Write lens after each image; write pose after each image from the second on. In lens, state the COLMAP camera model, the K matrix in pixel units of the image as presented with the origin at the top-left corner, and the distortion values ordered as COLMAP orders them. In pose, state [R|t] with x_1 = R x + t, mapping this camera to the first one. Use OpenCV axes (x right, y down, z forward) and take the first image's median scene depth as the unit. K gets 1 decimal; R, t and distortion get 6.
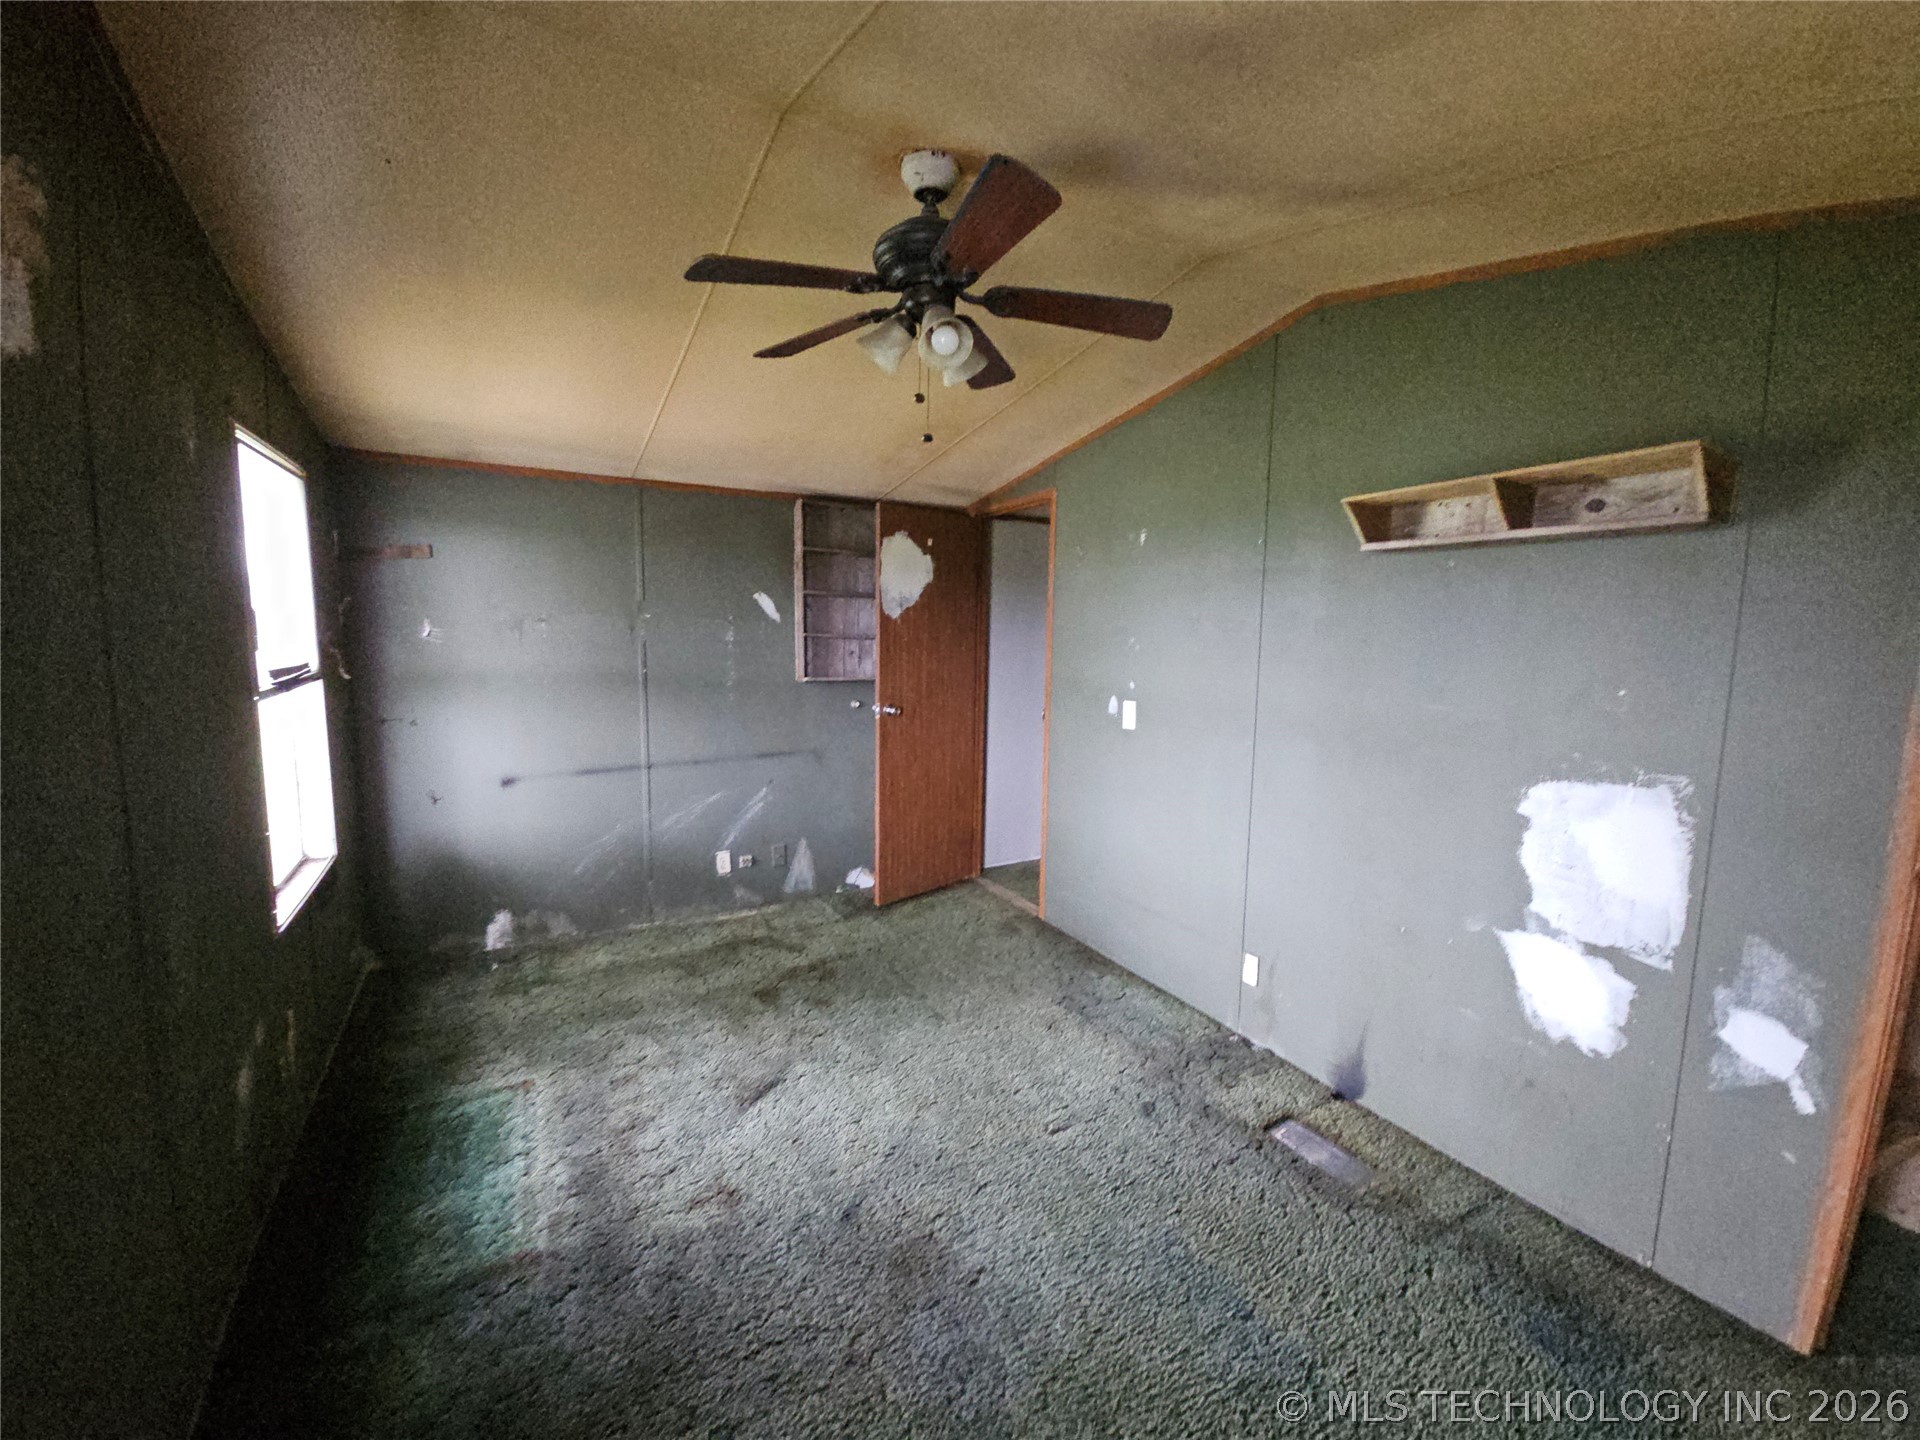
lens RADIAL K [[778.0, 0, 964.4], [0, 778.0, 714.5], [0, 0, 1]] dist [0.007071, -0.007201]
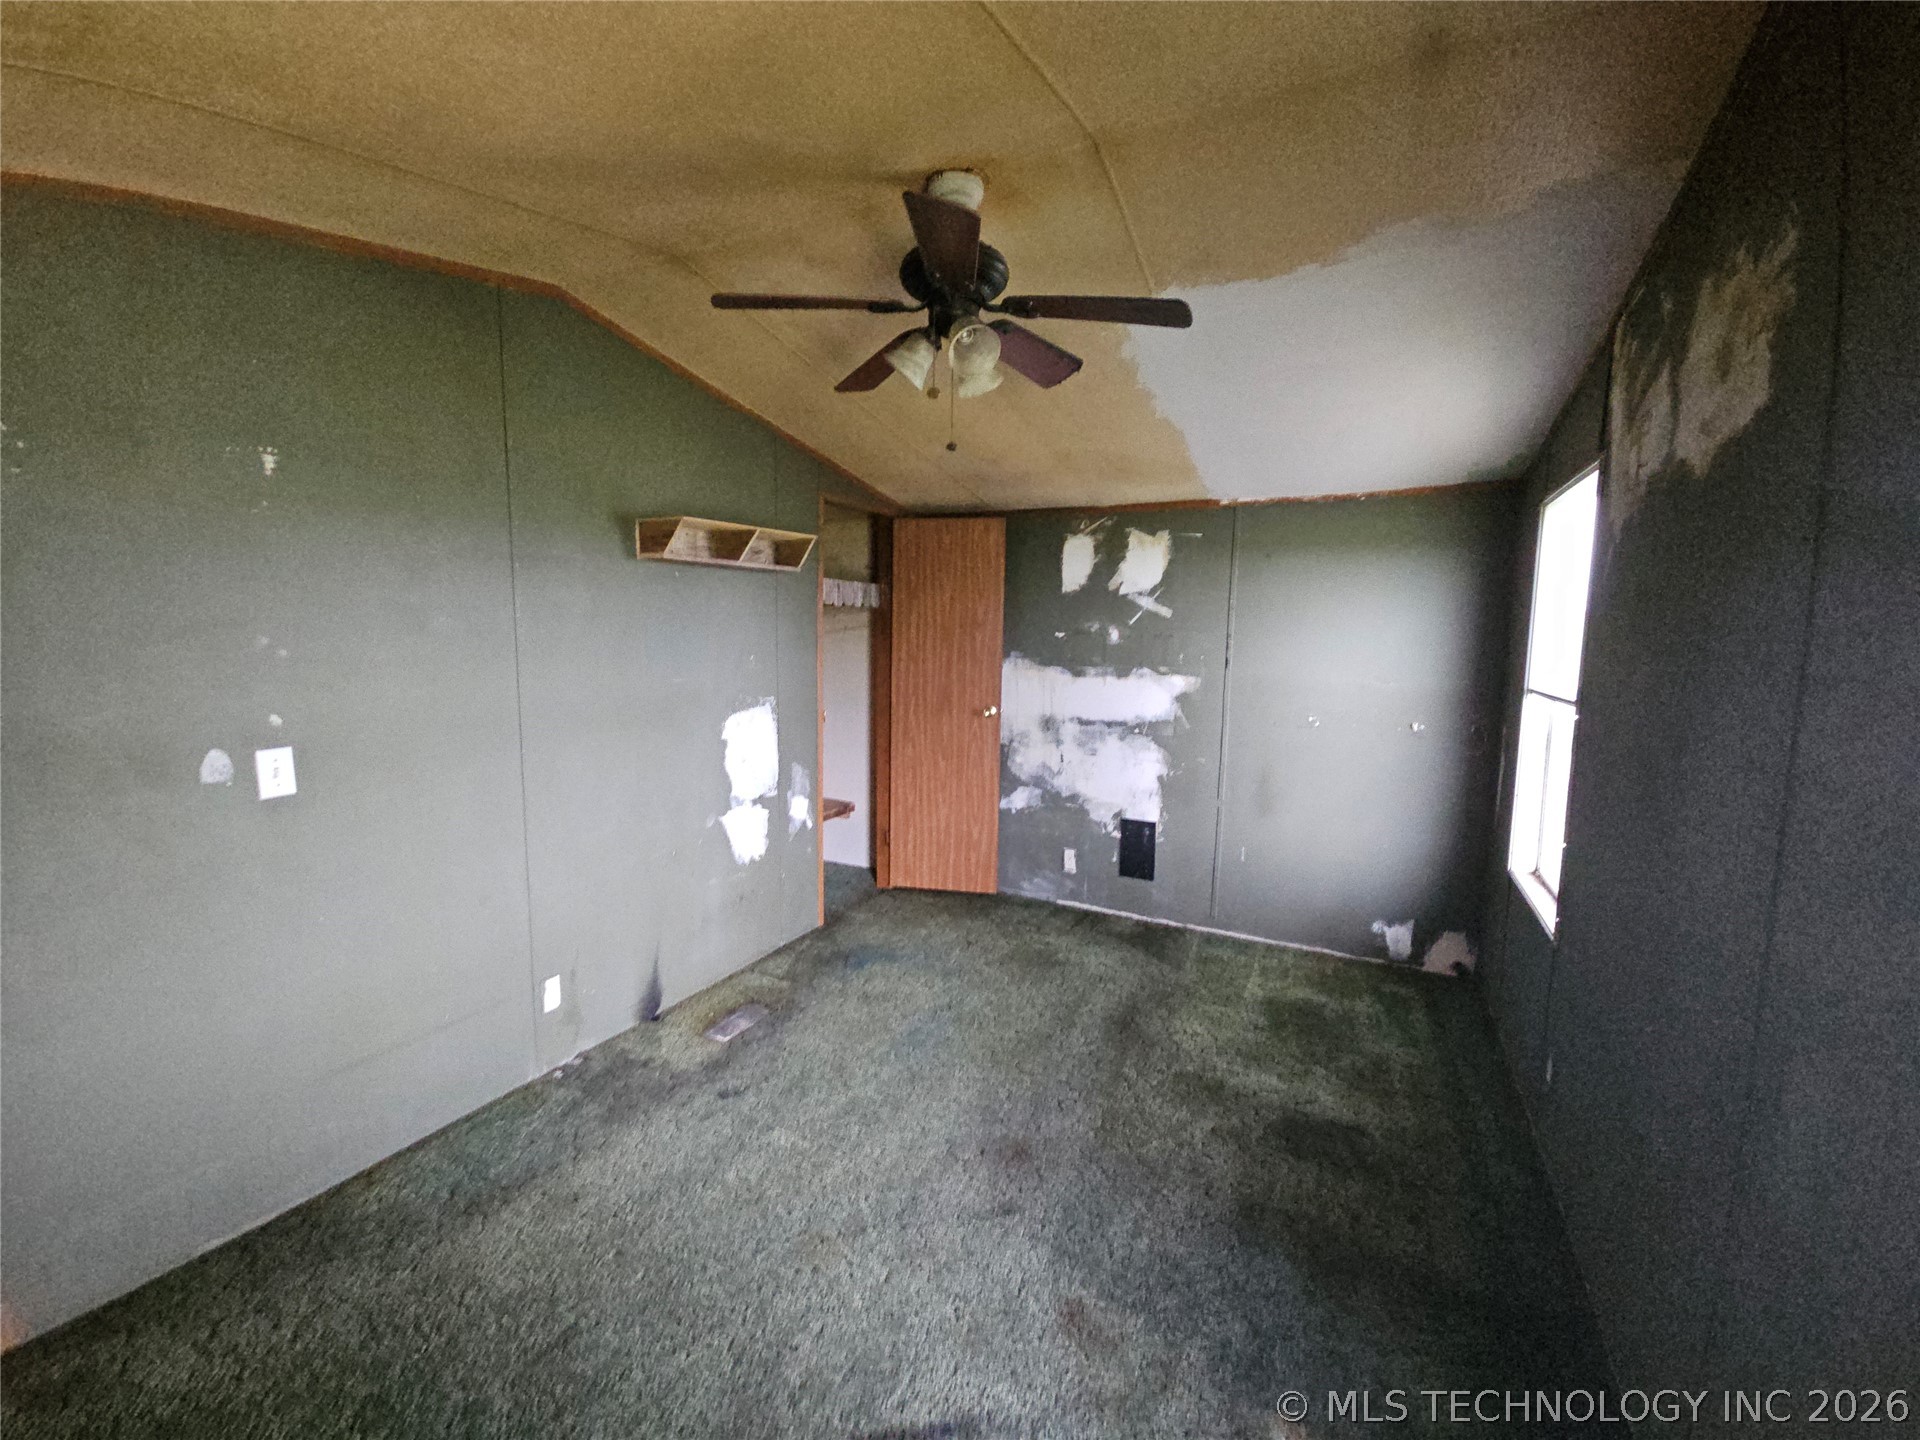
lens RADIAL K [[778.0, 0, 962.7], [0, 778.0, 727.7], [0, 0, 1]] dist [0.007071, -0.007201]
pose [[-0.549986, -0.120267, 0.826469, -0.866213], [0.080456, 0.977345, 0.195763, -0.167795], [-0.831289, 0.174162, -0.527850, 1.434310]]
